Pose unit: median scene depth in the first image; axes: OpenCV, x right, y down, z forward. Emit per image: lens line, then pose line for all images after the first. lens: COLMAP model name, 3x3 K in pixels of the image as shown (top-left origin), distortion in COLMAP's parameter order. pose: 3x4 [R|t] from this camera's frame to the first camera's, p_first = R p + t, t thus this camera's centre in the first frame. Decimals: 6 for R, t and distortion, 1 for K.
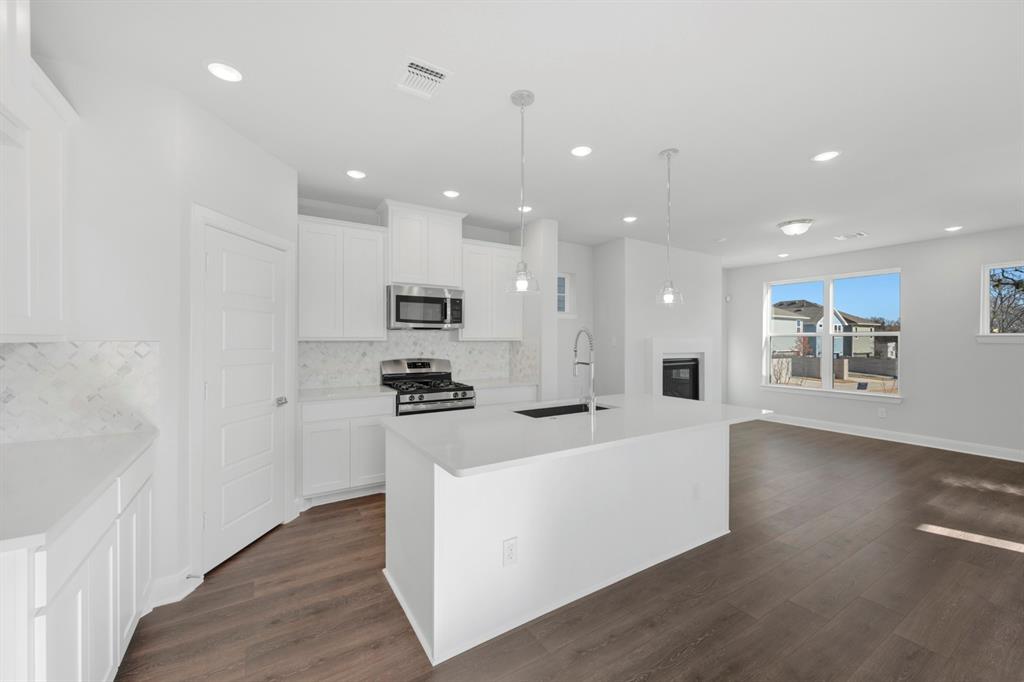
lens RADIAL K [[410.3, 0, 524.4], [0, 410.3, 334.8], [0, 0, 1]] dist [-0.002698, 0.001211]
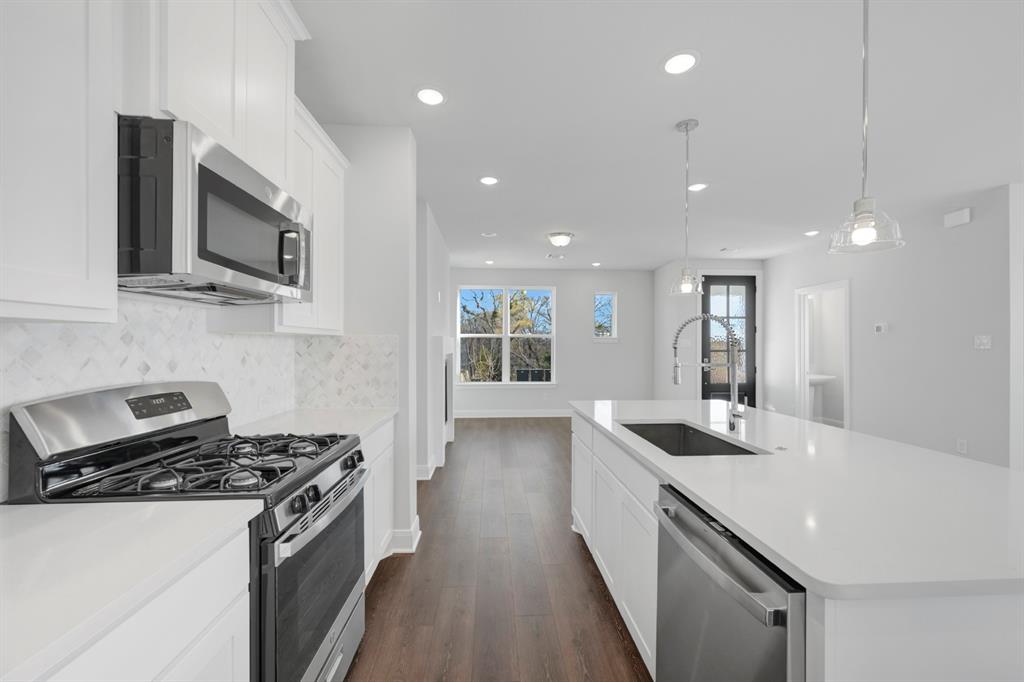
lens RADIAL K [[410.3, 0, 513.8], [0, 410.3, 346.4], [0, 0, 1]] dist [-0.002698, 0.001211]
pose [[0.486123, -0.003651, 0.873883, -0.393517], [-0.013441, 0.999842, 0.011654, 0.020378], [-0.873787, -0.017411, 0.485997, 0.584083]]
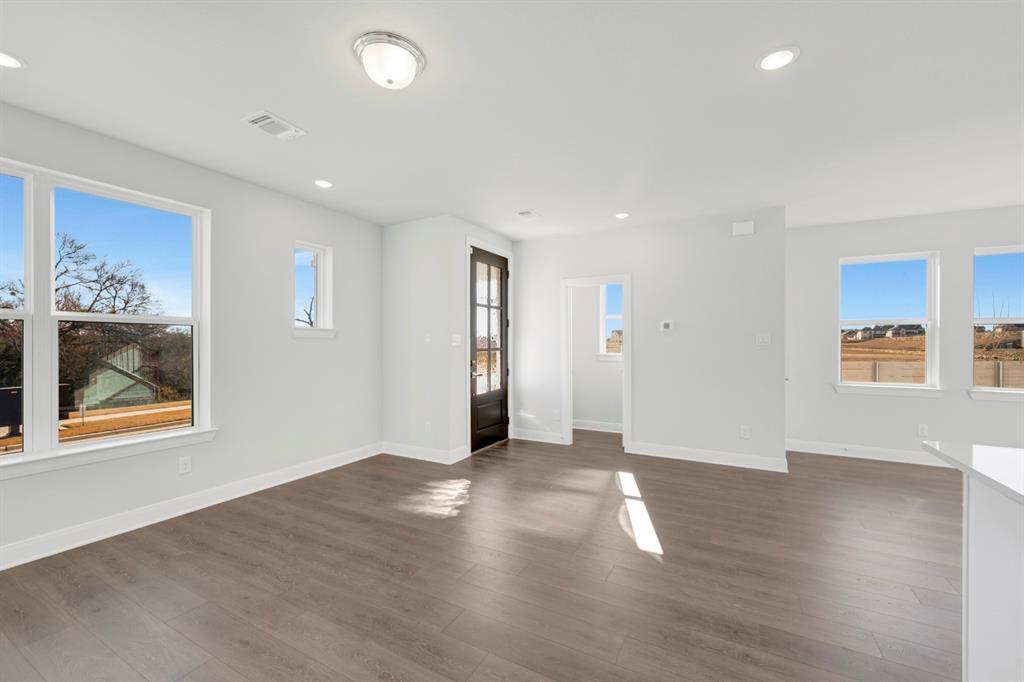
lens RADIAL K [[410.3, 0, 513.8], [0, 410.3, 355.6], [0, 0, 1]] dist [-0.002698, 0.001211]
pose [[-0.479295, -0.030183, 0.877135, 0.227228], [-0.013963, 0.999544, 0.026765, 0.028960], [-0.877543, 0.000581, -0.479498, 1.136410]]
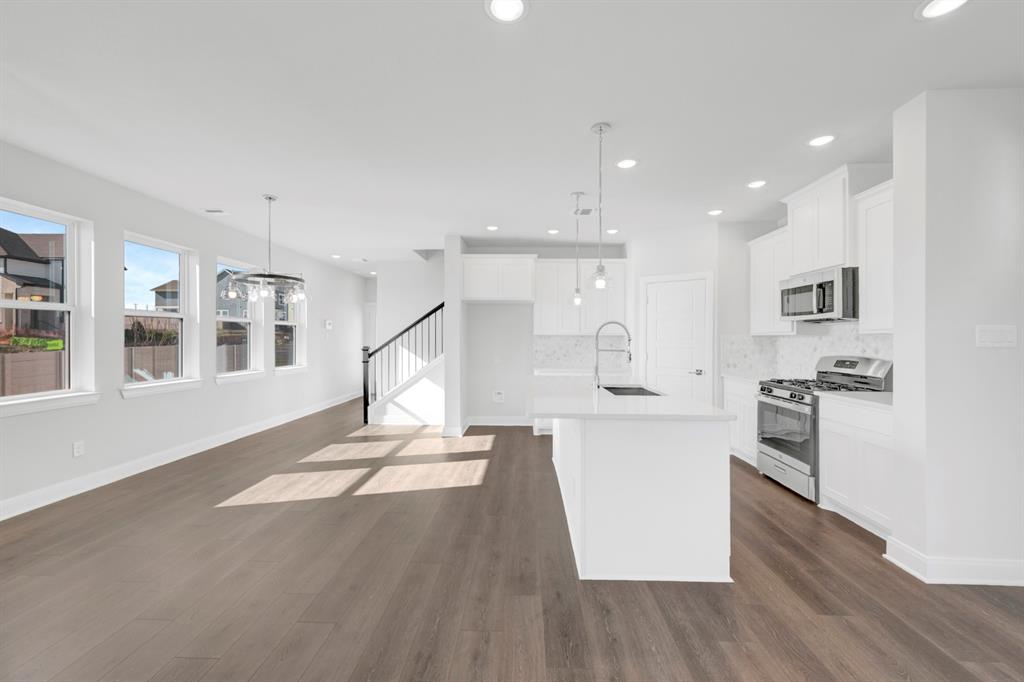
lens RADIAL K [[410.3, 0, 517.3], [0, 410.3, 338.6], [0, 0, 1]] dist [-0.002698, 0.001211]
pose [[-0.558687, -0.004776, -0.829365, 0.800288], [0.003882, 0.999957, -0.008374, 0.026435], [0.829370, -0.007898, -0.558645, 0.885697]]
